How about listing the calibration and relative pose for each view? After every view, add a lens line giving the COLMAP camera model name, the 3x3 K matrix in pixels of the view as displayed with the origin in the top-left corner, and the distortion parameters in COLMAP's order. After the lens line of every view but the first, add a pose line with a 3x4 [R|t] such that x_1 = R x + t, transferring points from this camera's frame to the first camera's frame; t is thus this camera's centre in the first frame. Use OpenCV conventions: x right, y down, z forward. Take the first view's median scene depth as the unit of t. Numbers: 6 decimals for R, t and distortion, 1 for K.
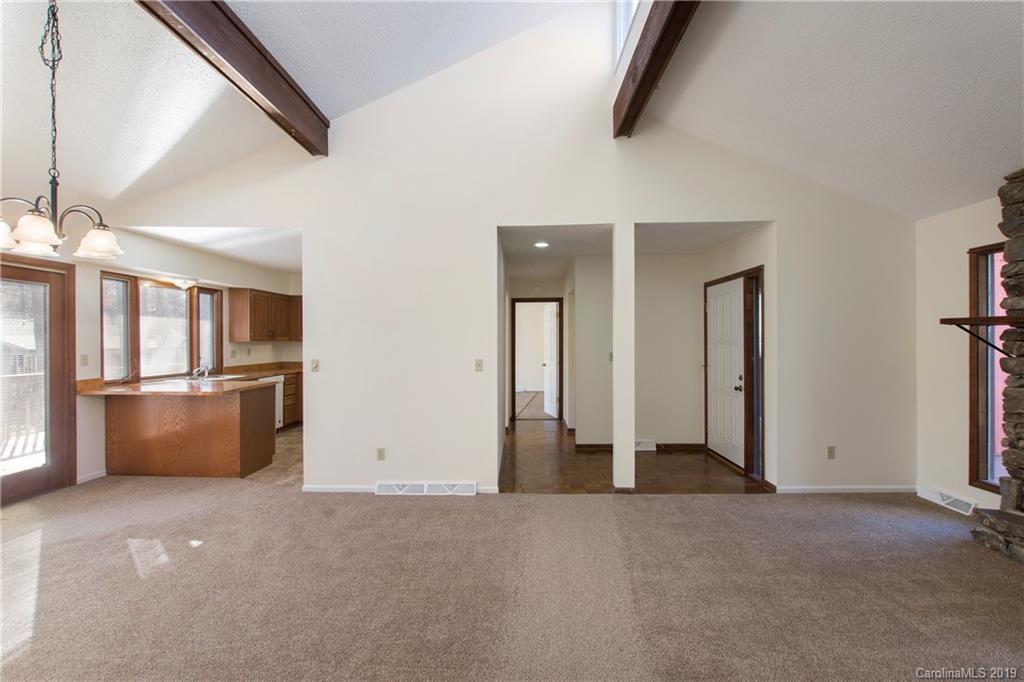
lens RADIAL K [[449.6, 0, 508.7], [0, 449.6, 341.8], [0, 0, 1]] dist [0.005560, -0.001389]
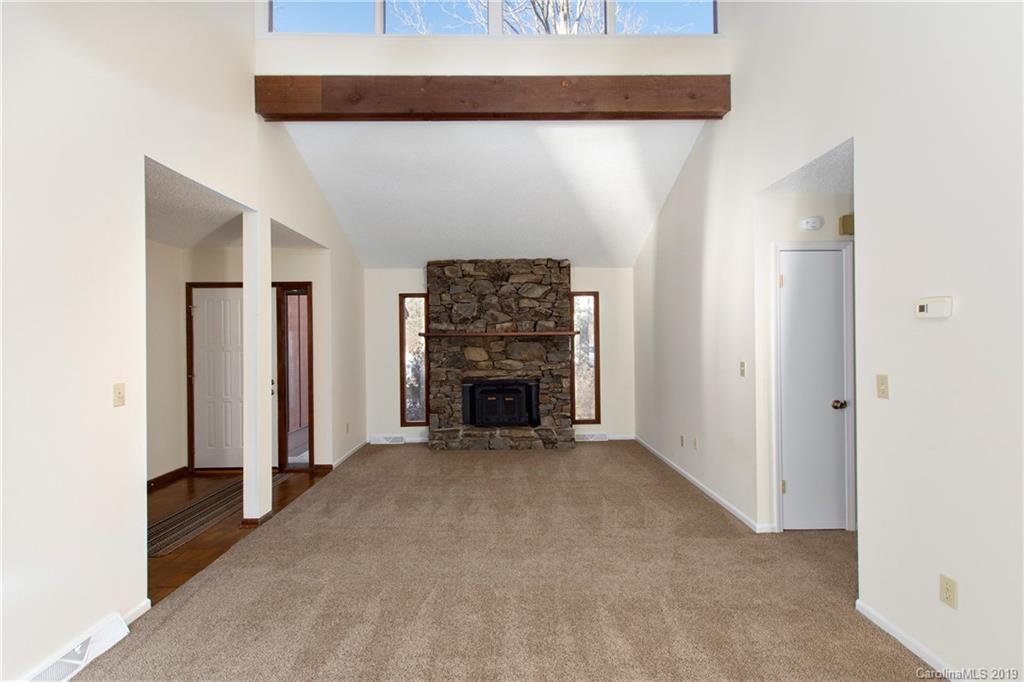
lens RADIAL K [[449.6, 0, 519.3], [0, 449.6, 341.3], [0, 0, 1]] dist [0.005560, -0.001389]
pose [[-0.074794, 0.004301, 0.997190, -0.649748], [0.017440, 0.999843, -0.003004, -0.002937], [-0.997046, 0.017167, -0.074857, 0.558097]]
